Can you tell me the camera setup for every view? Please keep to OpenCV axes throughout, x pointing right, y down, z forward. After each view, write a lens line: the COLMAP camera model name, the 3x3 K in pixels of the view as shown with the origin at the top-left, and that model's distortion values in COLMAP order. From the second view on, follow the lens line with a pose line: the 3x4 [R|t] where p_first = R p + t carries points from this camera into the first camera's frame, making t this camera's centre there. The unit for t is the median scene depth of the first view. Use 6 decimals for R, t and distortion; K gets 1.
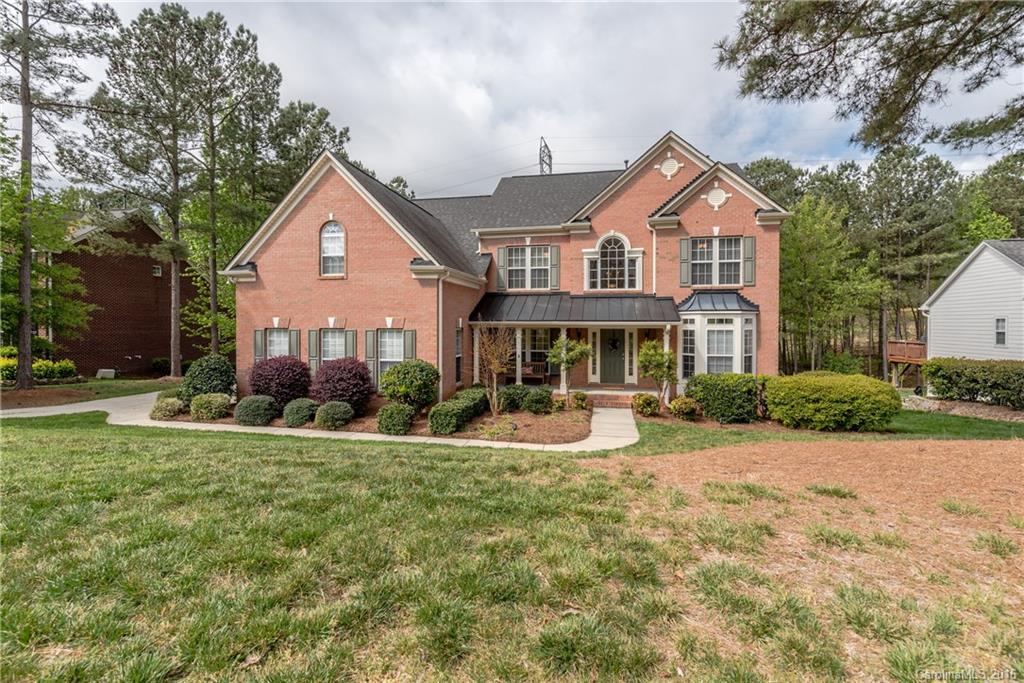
lens RADIAL K [[477.8, 0, 511.5], [0, 477.8, 334.4], [0, 0, 1]] dist [-0.003635, -0.000239]
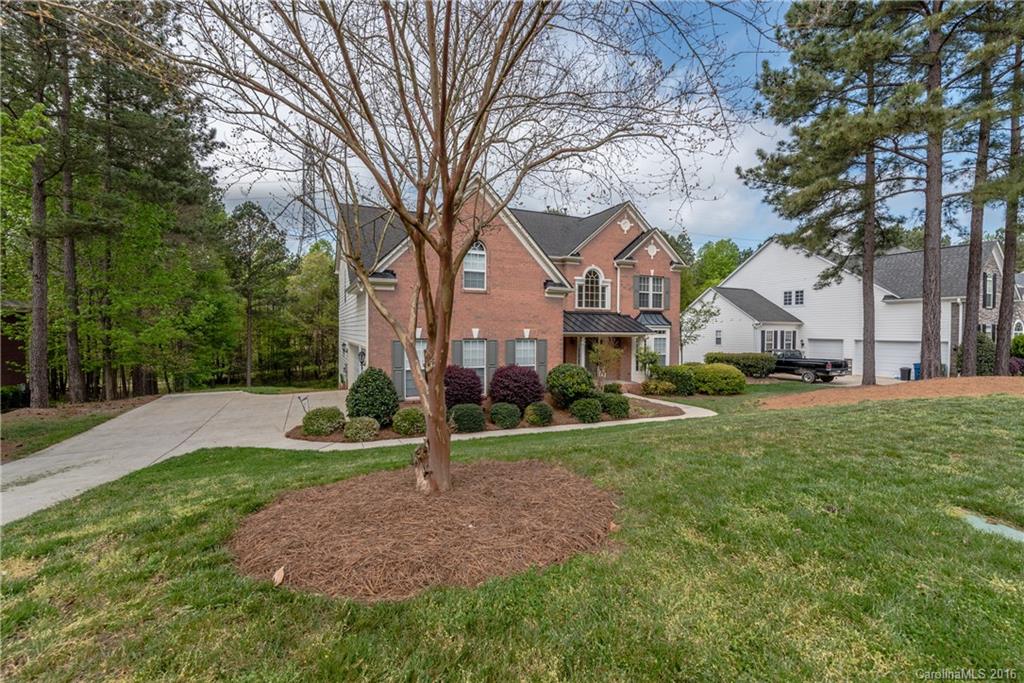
lens RADIAL K [[448.8, 0, 513.1], [0, 448.8, 343.8], [0, 0, 1]] dist [-0.001971, -0.000237]
pose [[0.813066, -0.012484, 0.582038, -0.733873], [0.006217, 0.999899, 0.012762, -0.010643], [-0.582139, -0.006757, 0.813061, 0.095341]]
